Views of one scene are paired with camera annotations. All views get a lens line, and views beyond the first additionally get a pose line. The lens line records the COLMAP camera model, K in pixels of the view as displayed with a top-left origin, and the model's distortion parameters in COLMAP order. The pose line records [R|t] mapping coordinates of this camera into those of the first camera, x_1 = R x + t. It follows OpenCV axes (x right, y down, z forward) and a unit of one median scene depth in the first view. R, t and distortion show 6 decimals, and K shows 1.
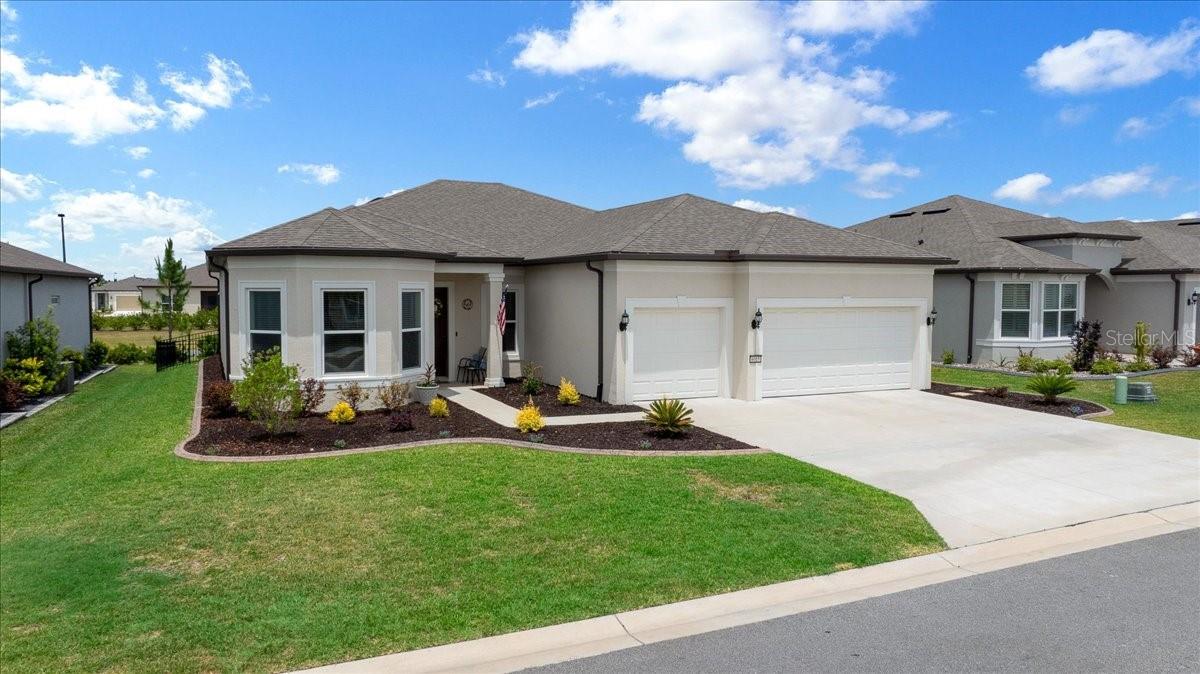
lens RADIAL K [[838.6, 0, 600.0], [0, 838.6, 337.0], [0, 0, 1]] dist [-0.022563, 0.001397]
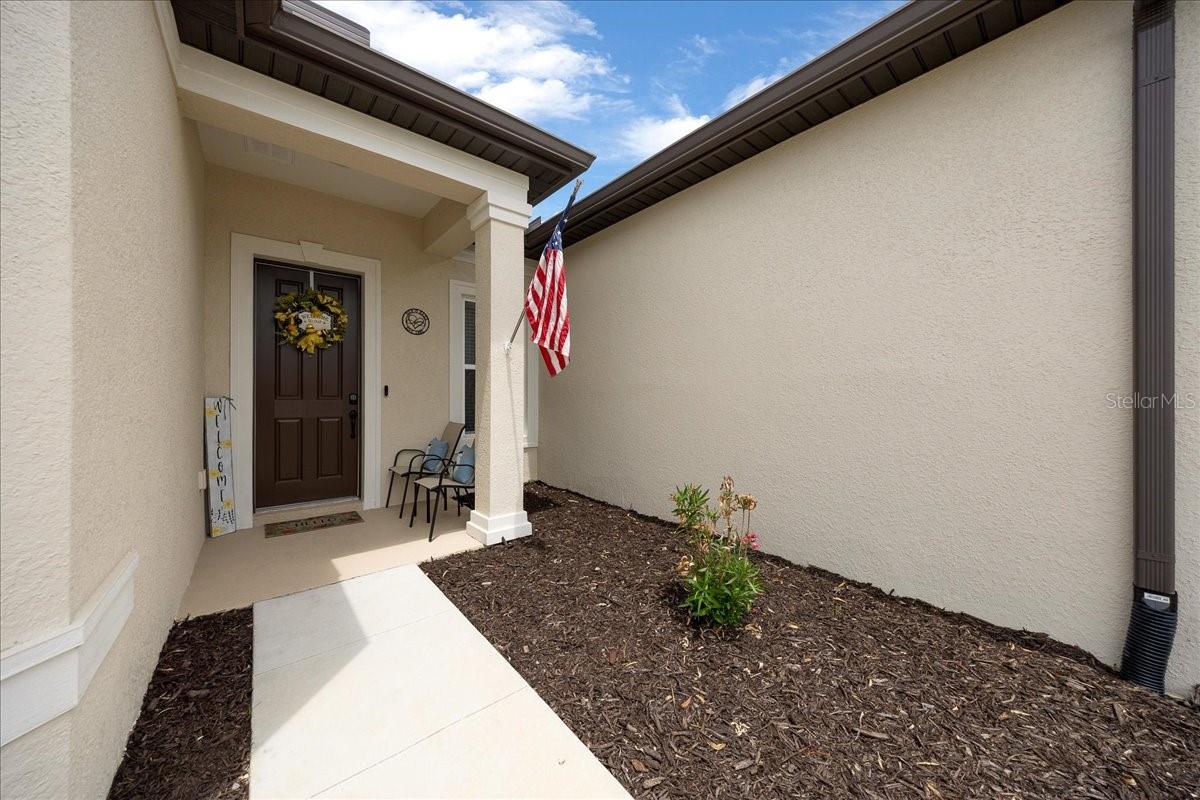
lens RADIAL K [[409.3, 0, 596.7], [0, 409.3, 389.1], [0, 0, 1]] dist [-0.002566, -0.000281]
pose [[0.970204, -0.008979, 0.242123, -0.144622], [0.023600, 0.998064, -0.057552, 0.011896], [-0.241137, 0.061551, 0.968537, 0.940601]]
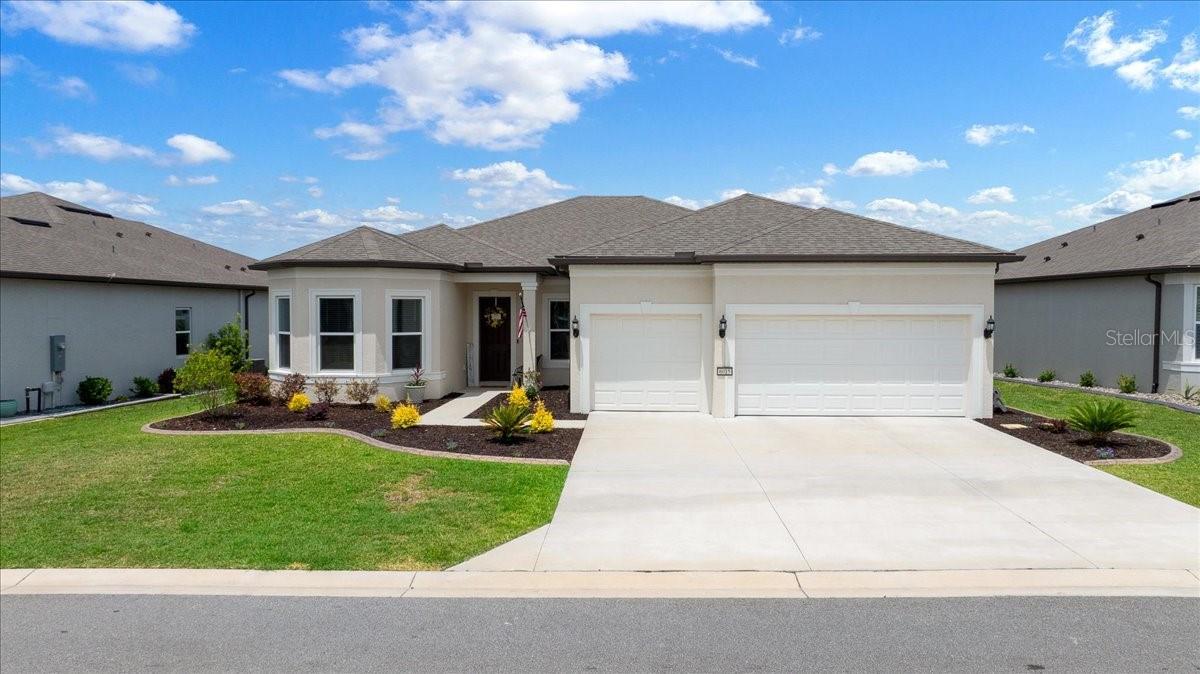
lens RADIAL K [[838.6, 0, 600.0], [0, 838.6, 337.0], [0, 0, 1]] dist [-0.022563, 0.001397]
pose [[0.887167, 0.013352, -0.461256, 0.484930], [-0.024132, 0.999556, -0.017480, 0.008447], [0.460817, 0.026639, 0.887095, 0.139047]]
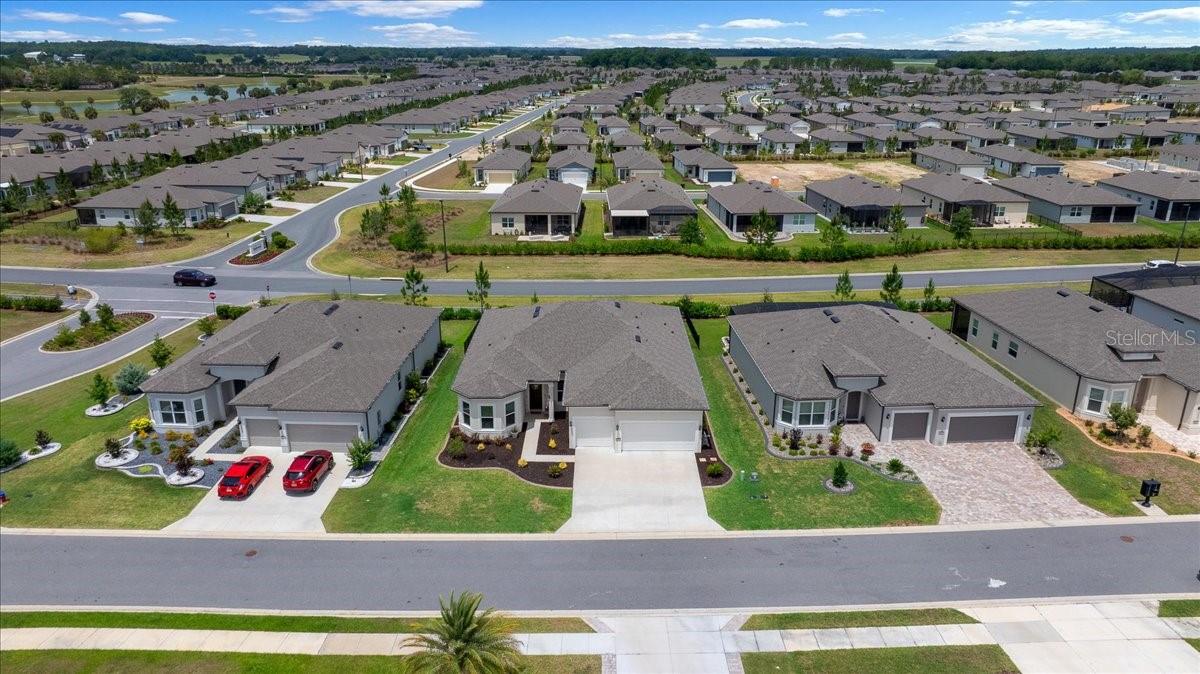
lens RADIAL K [[838.6, 0, 600.0], [0, 838.6, 337.0], [0, 0, 1]] dist [-0.022563, 0.001397]
pose [[0.905482, 0.139463, -0.400815, 1.238284], [-0.022888, 0.959135, 0.282022, -1.124981], [0.423767, -0.246192, 0.871671, -1.450383]]
